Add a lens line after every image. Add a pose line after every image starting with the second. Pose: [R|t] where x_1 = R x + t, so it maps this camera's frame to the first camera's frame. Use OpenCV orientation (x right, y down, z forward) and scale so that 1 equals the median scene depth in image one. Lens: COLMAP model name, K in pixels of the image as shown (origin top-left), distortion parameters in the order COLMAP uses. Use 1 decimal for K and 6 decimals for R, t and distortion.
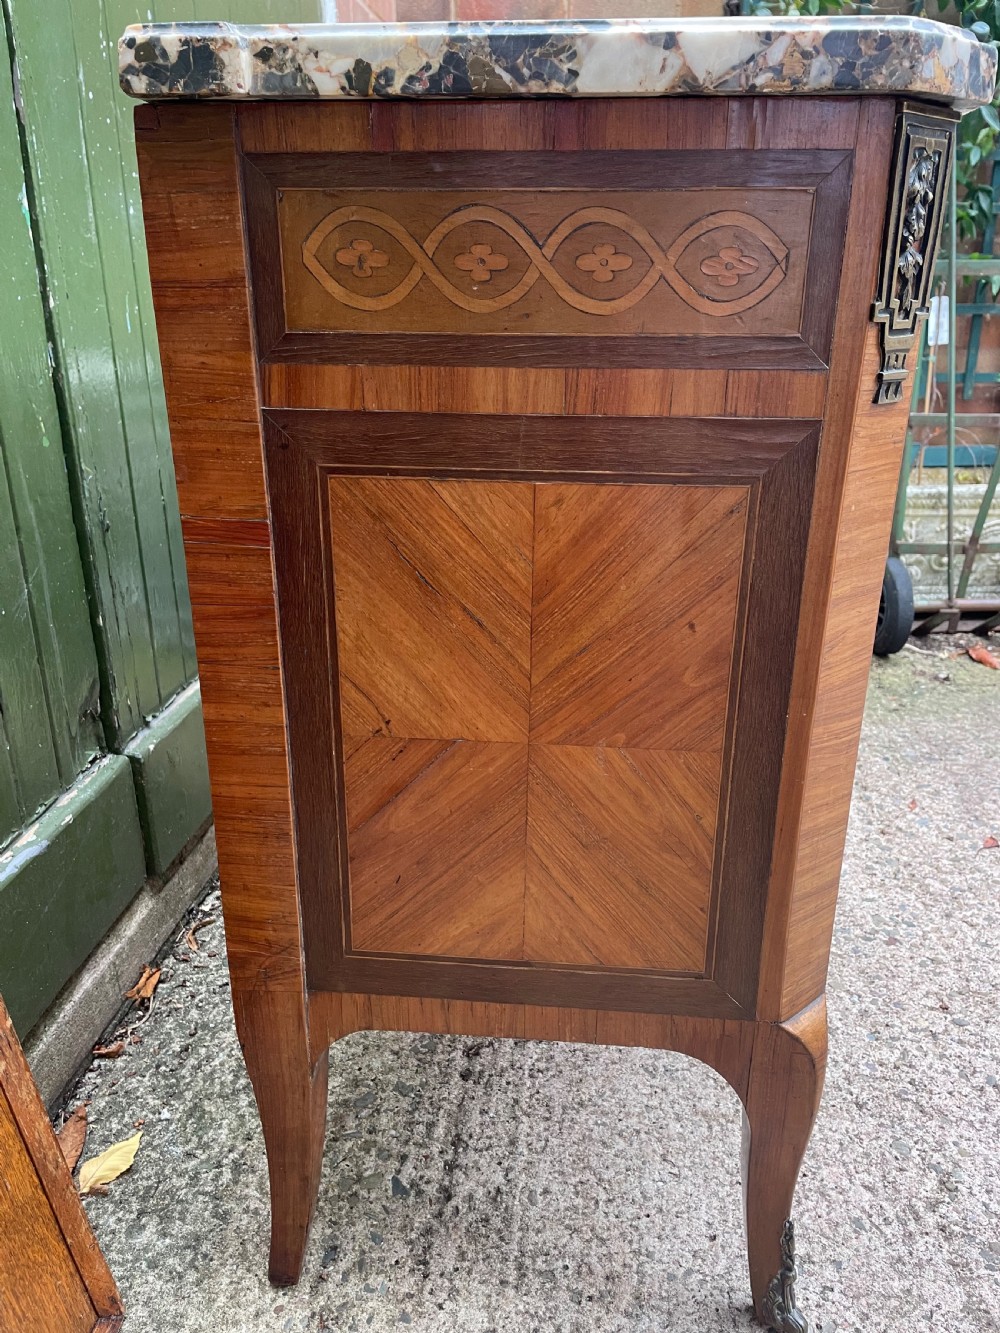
lens RADIAL K [[1003.7, 0, 495.9], [0, 1003.7, 659.3], [0, 0, 1]] dist [0.084694, -0.112854]
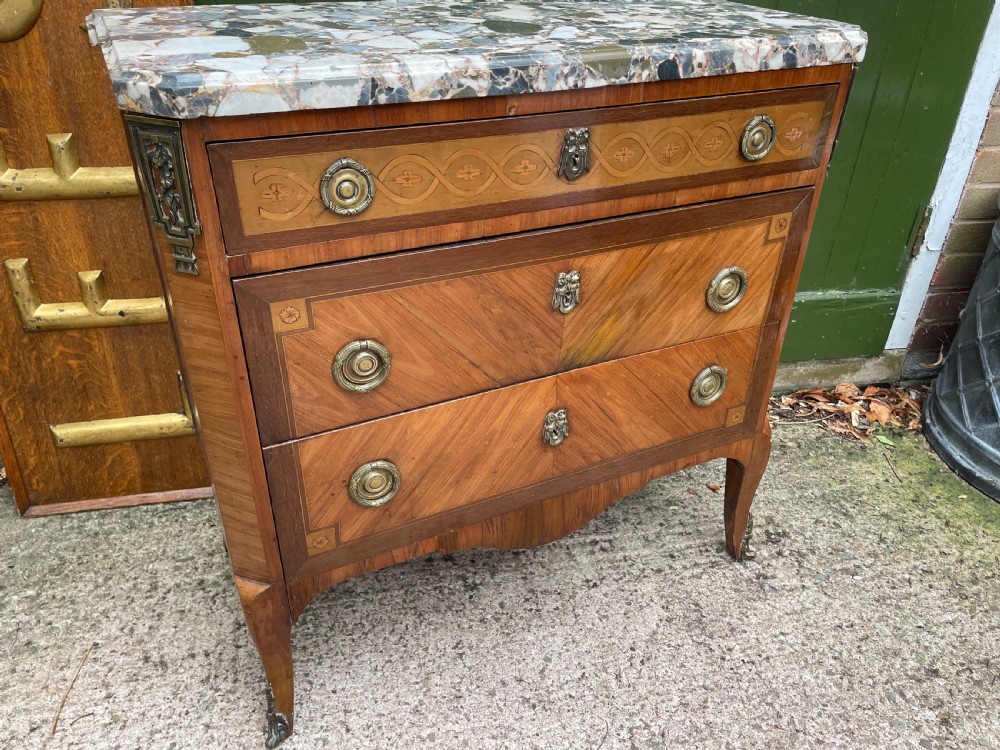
lens RADIAL K [[752.9, 0, 510.1], [0, 752.9, 364.6], [0, 0, 1]] dist [0.086763, -0.116314]
pose [[0.311871, 0.514529, -0.798746, 1.593982], [-0.366805, 0.840703, 0.398337, -0.793575], [0.876465, 0.168754, 0.450923, 0.880976]]
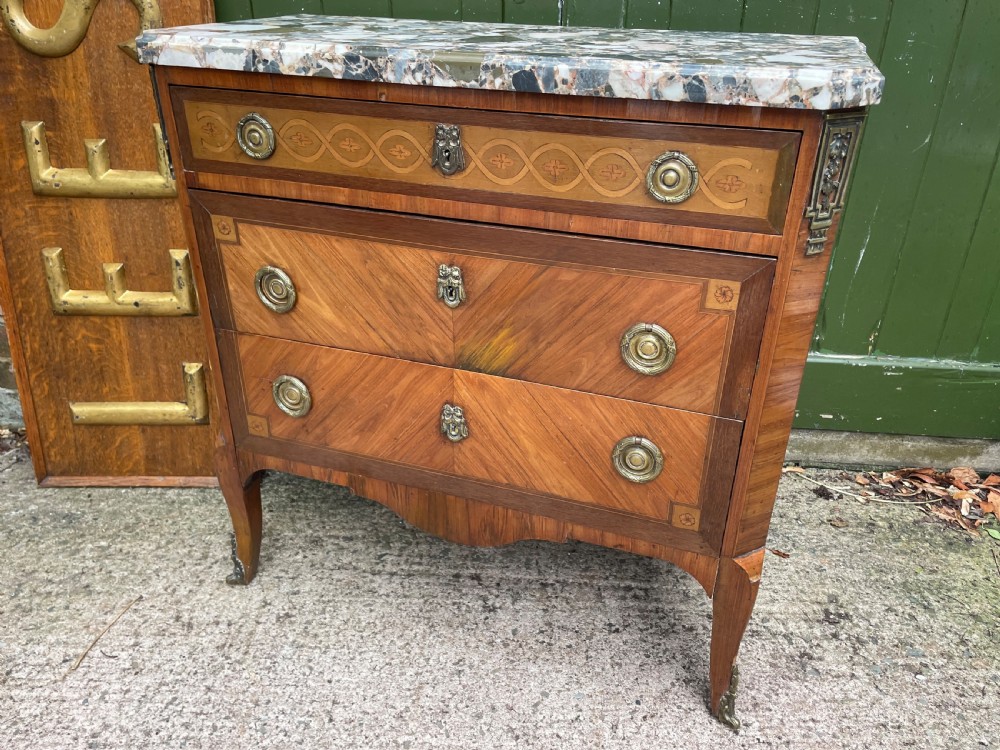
lens RADIAL K [[743.1, 0, 507.7], [0, 743.1, 367.6], [0, 0, 1]] dist [0.098118, -0.120529]
pose [[-0.441057, 0.424279, -0.790858, 1.591233], [-0.332063, 0.741517, 0.582998, -1.179374], [0.833788, 0.519750, -0.186164, 2.139257]]
